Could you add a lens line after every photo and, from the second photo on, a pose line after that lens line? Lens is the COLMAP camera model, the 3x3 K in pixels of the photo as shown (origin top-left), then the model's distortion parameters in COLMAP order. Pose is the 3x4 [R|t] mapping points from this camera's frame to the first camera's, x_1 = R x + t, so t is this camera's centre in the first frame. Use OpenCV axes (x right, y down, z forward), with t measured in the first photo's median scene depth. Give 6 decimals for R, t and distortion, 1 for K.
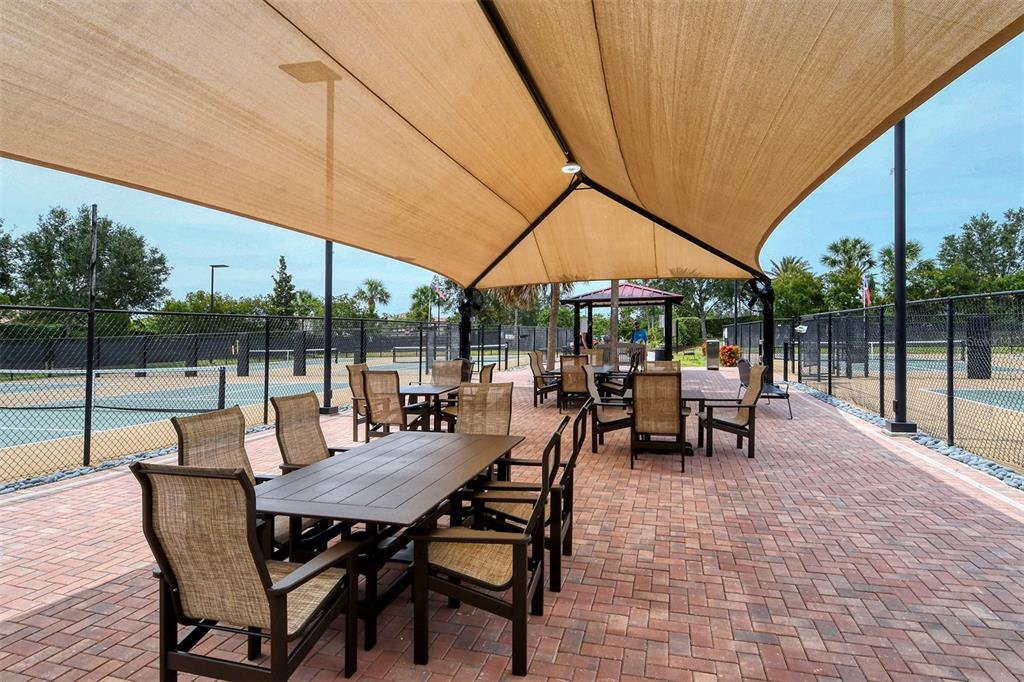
lens RADIAL K [[552.5, 0, 505.9], [0, 552.5, 344.4], [0, 0, 1]] dist [-0.027554, 0.000689]
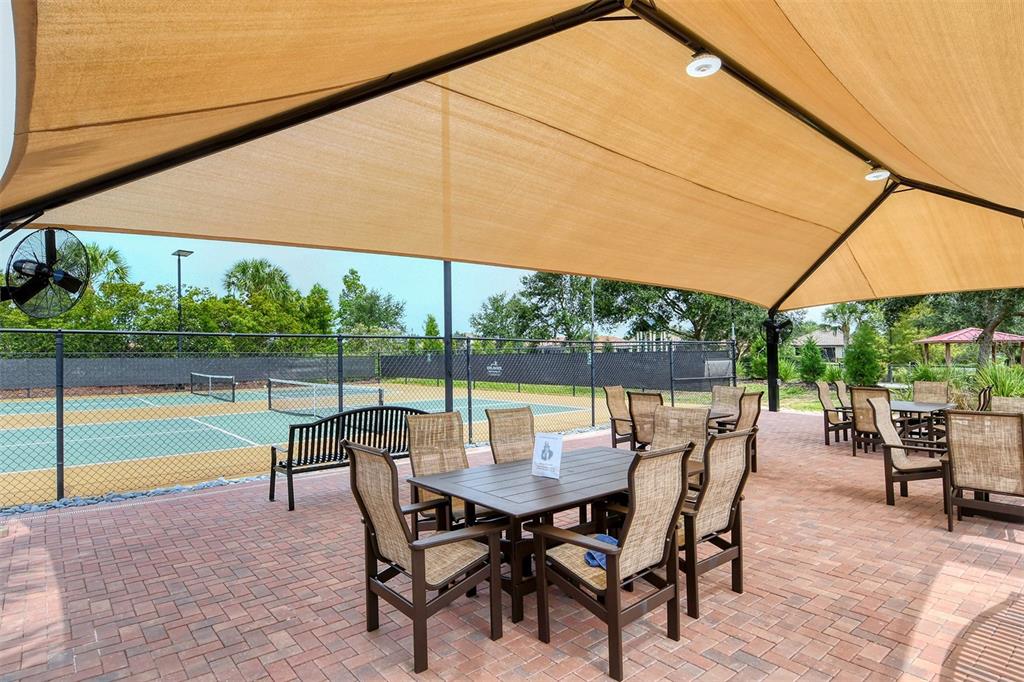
lens RADIAL K [[552.5, 0, 515.2], [0, 552.5, 337.4], [0, 0, 1]] dist [-0.027554, 0.000689]
pose [[0.836175, -0.022274, -0.548010, 0.142701], [-0.013628, 0.998023, -0.061358, 0.001501], [0.548293, 0.058774, 0.834219, -0.016178]]
